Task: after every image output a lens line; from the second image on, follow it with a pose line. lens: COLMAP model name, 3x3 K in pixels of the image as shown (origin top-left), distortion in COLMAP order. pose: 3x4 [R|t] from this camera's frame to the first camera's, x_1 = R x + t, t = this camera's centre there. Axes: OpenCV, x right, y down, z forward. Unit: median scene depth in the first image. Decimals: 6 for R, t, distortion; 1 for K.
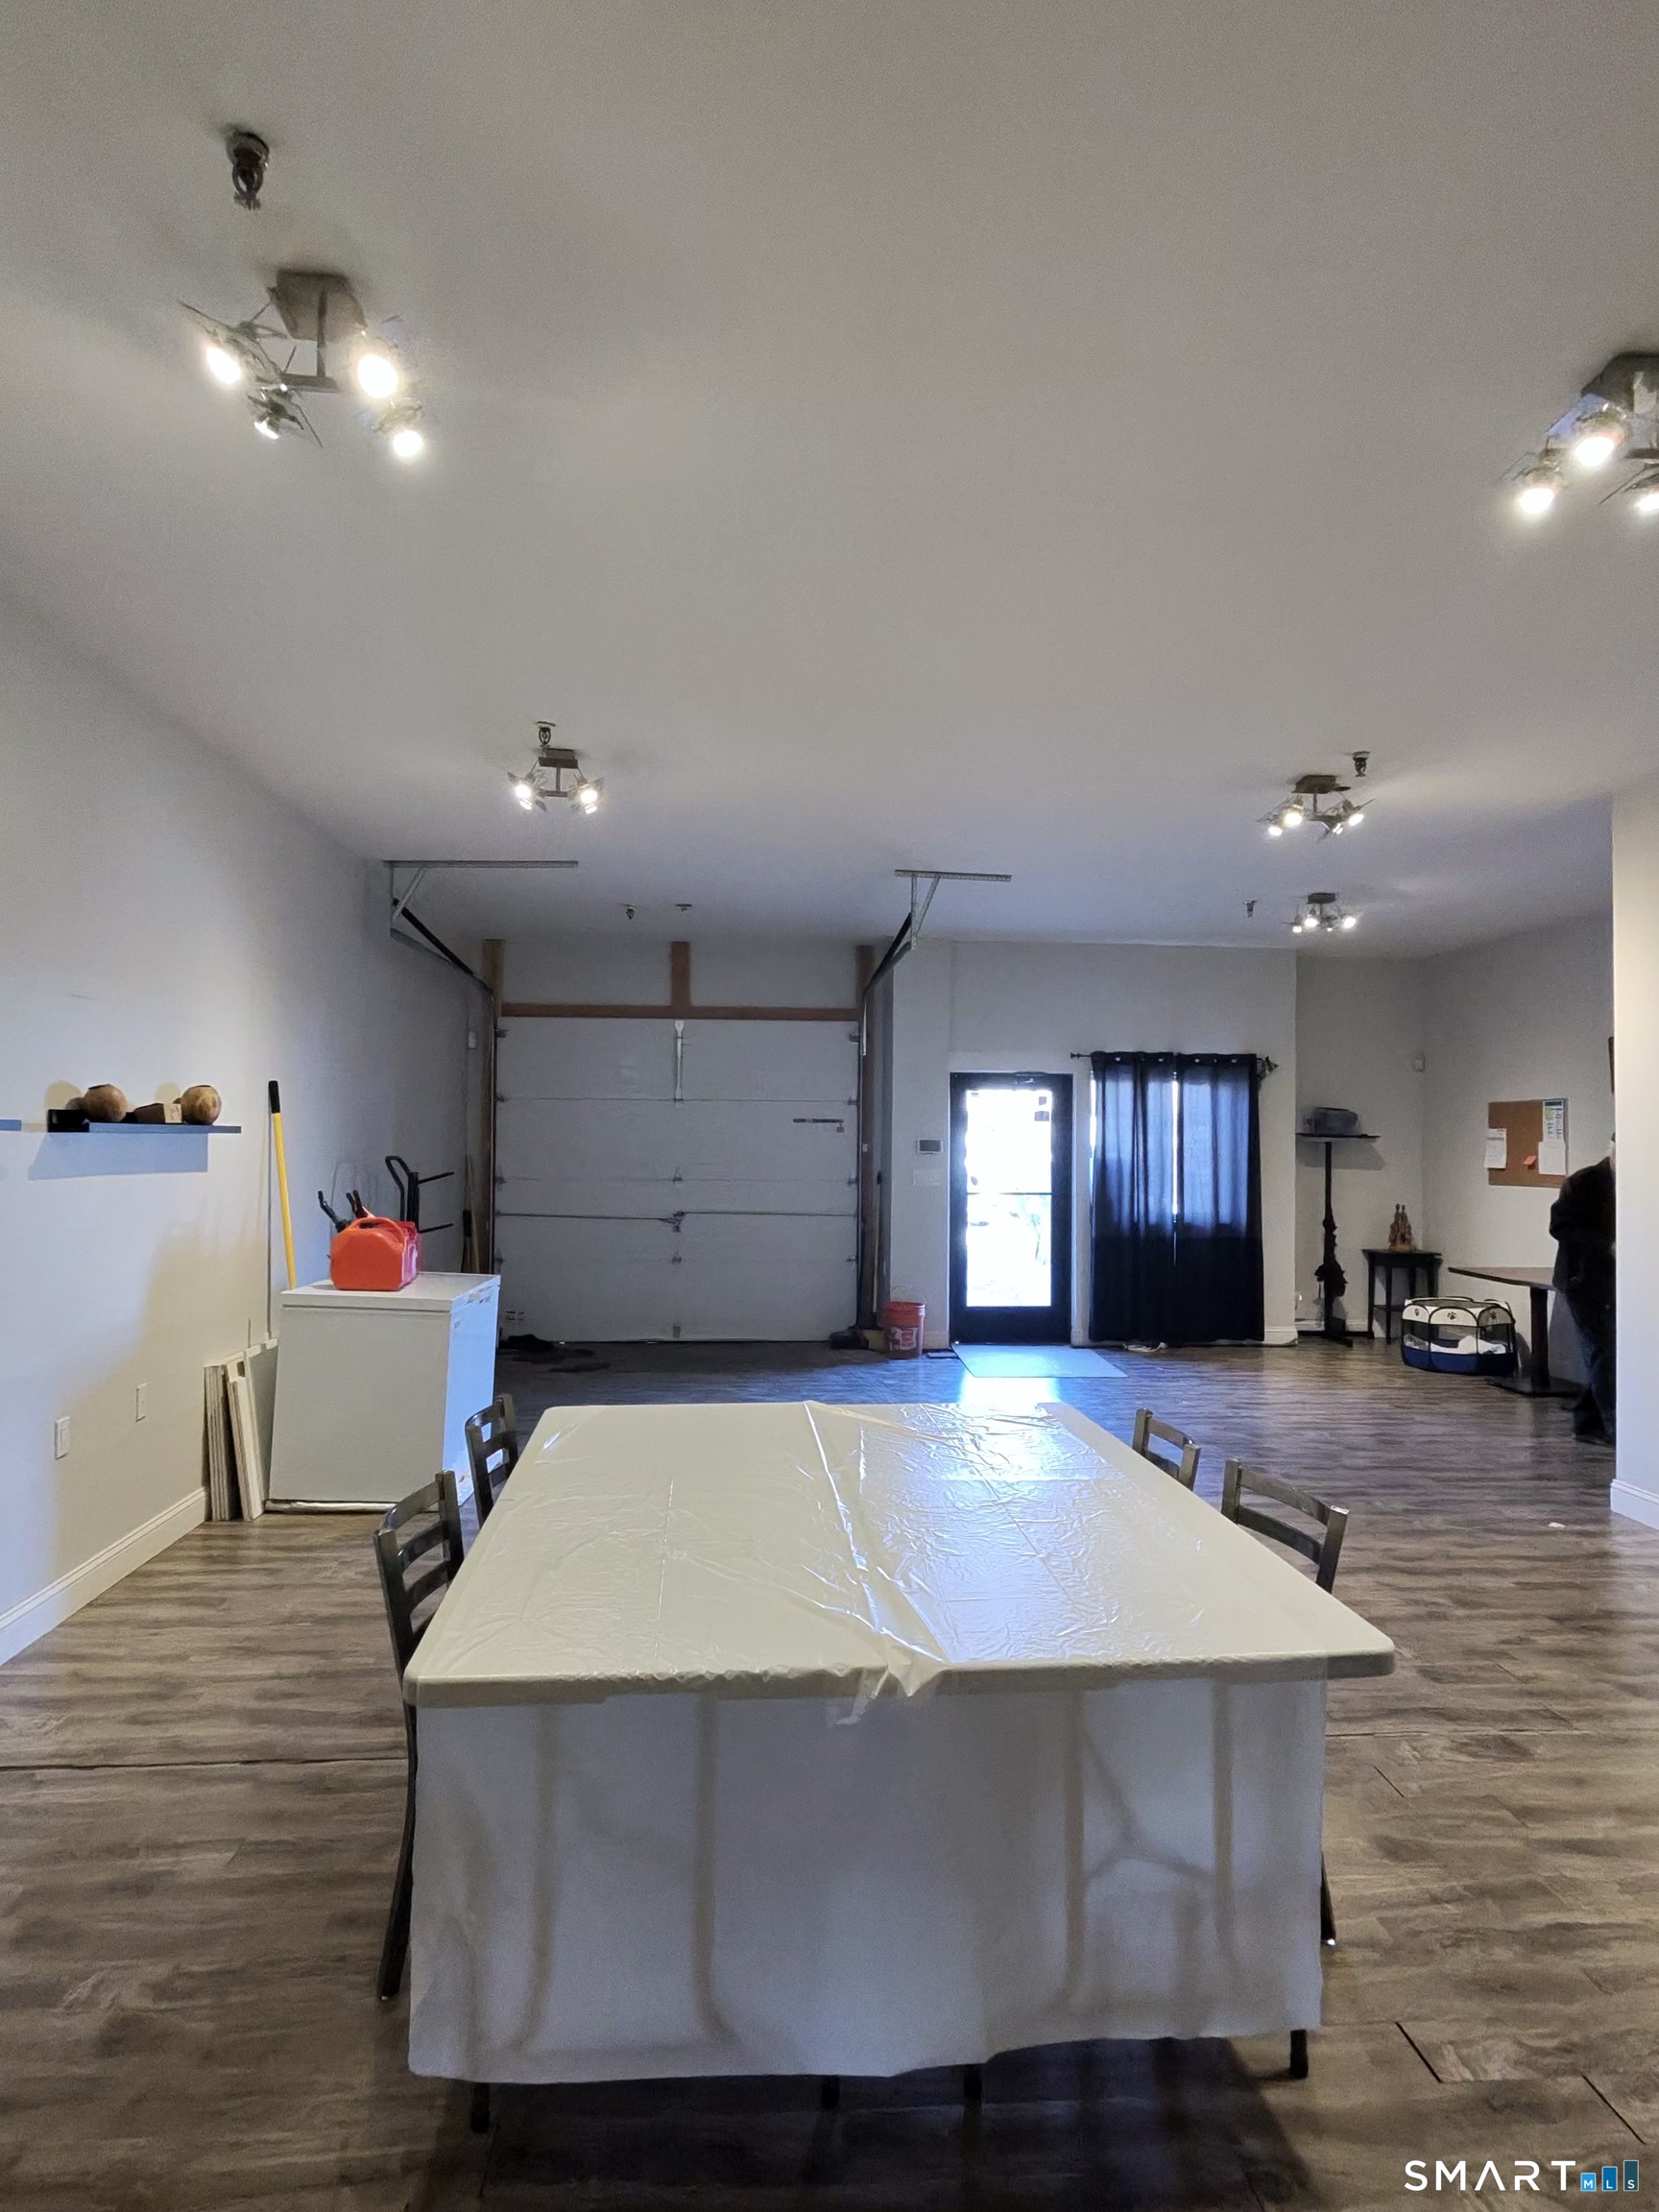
lens RADIAL K [[1279.1, 0, 837.0], [0, 1279.1, 1103.7], [0, 0, 1]] dist [0.003064, -0.000956]
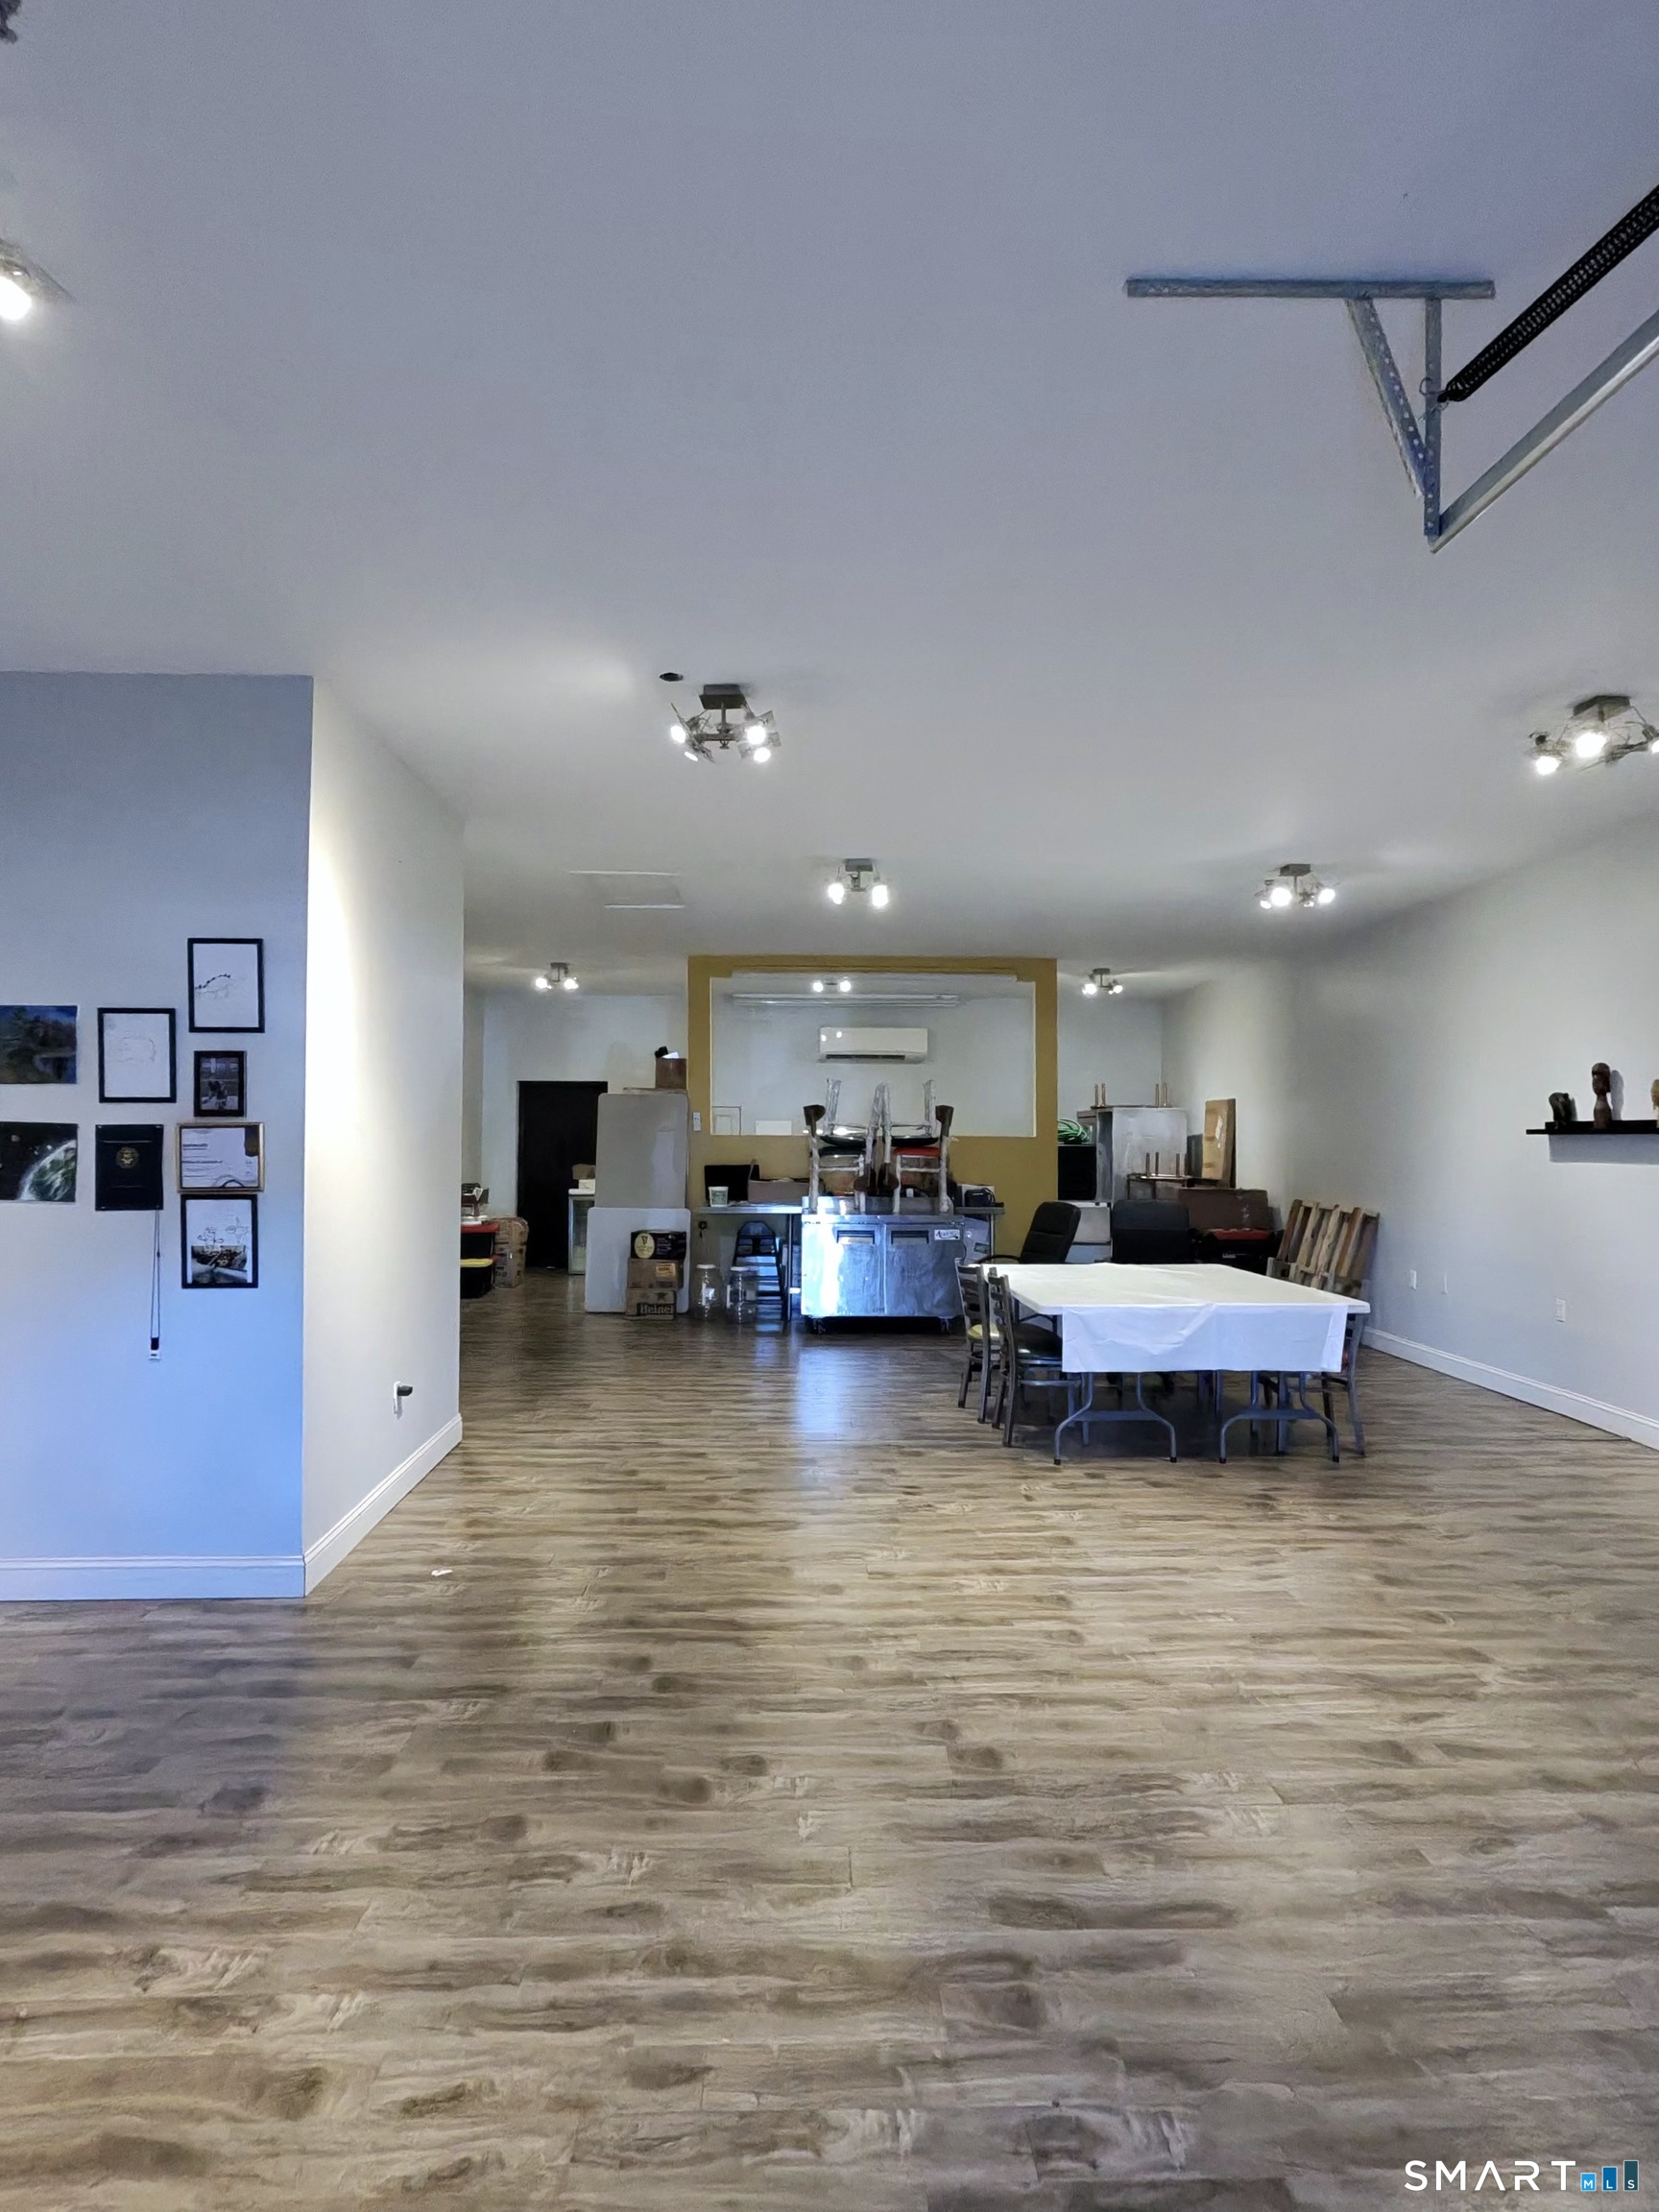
lens RADIAL K [[1279.1, 0, 837.0], [0, 1279.1, 1103.7], [0, 0, 1]] dist [0.003064, -0.000956]
pose [[-0.999439, -0.013466, 0.030674, 0.146714], [-0.014936, 0.998726, -0.048192, 0.028846], [-0.029986, -0.048623, -0.998367, 0.987303]]
